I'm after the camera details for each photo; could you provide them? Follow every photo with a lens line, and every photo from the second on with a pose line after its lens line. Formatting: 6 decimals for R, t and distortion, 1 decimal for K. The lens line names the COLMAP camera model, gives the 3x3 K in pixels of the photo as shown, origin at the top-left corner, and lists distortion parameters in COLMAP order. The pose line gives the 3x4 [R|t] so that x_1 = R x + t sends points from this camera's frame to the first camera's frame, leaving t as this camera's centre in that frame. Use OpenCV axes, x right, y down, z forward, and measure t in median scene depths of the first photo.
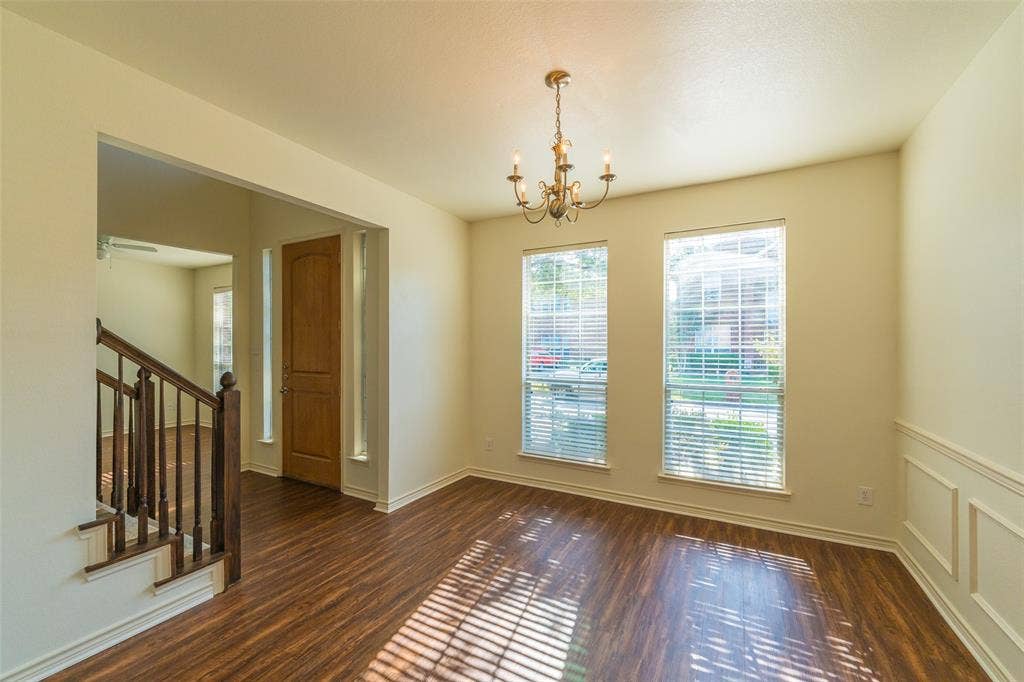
lens RADIAL K [[410.6, 0, 512.4], [0, 410.6, 344.1], [0, 0, 1]] dist [0.000243, 0.000017]
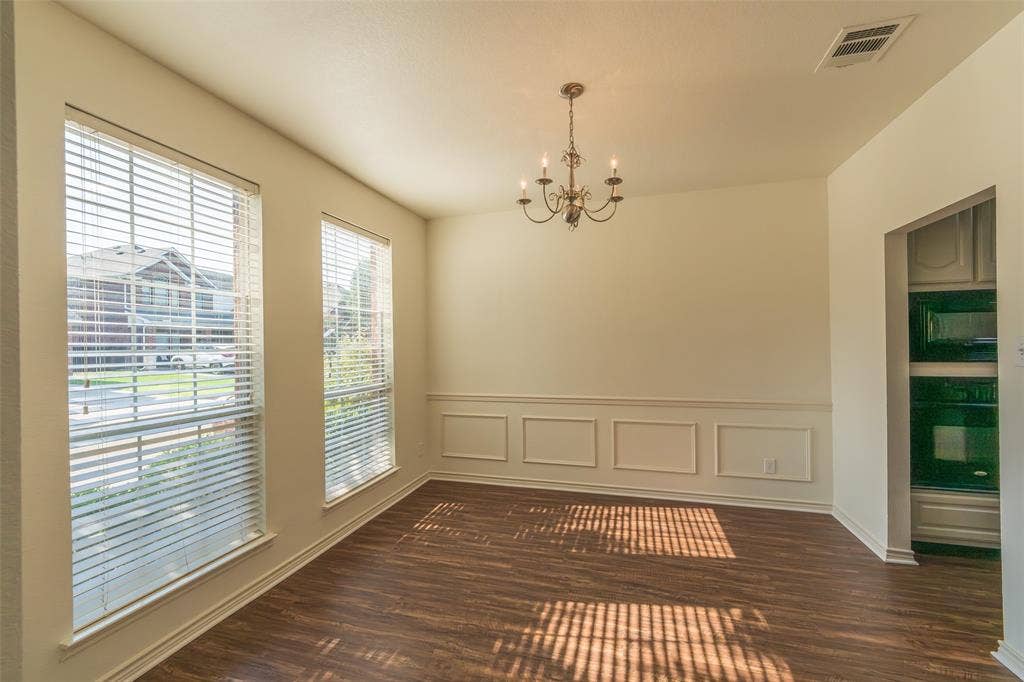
lens RADIAL K [[410.6, 0, 512.4], [0, 410.6, 344.1], [0, 0, 1]] dist [0.000243, 0.000017]
pose [[-0.212066, 0.002210, 0.977253, -0.551236], [0.010524, 0.999945, 0.000023, 0.000452], [-0.977199, 0.010289, -0.212077, 0.860827]]
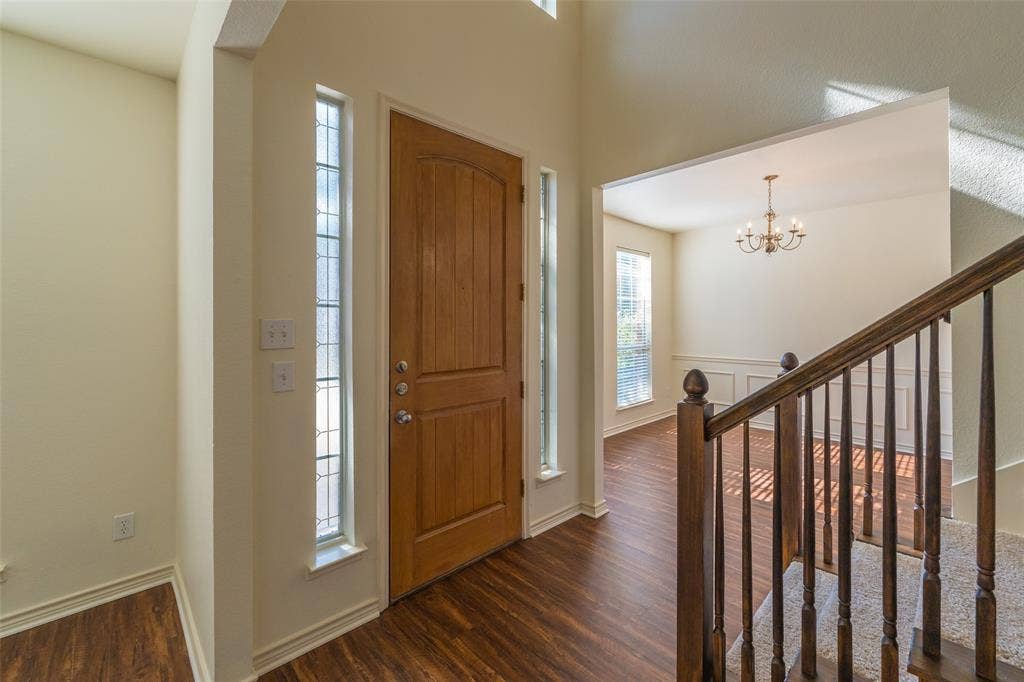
lens RADIAL K [[424.7, 0, 513.2], [0, 424.7, 314.3], [0, 0, 1]] dist [0.001217, 0.000090]
pose [[0.307559, 0.014610, 0.951417, -1.289821], [-0.001626, 0.999889, -0.014828, 0.000707], [-0.951528, 0.003014, 0.307548, 0.946834]]
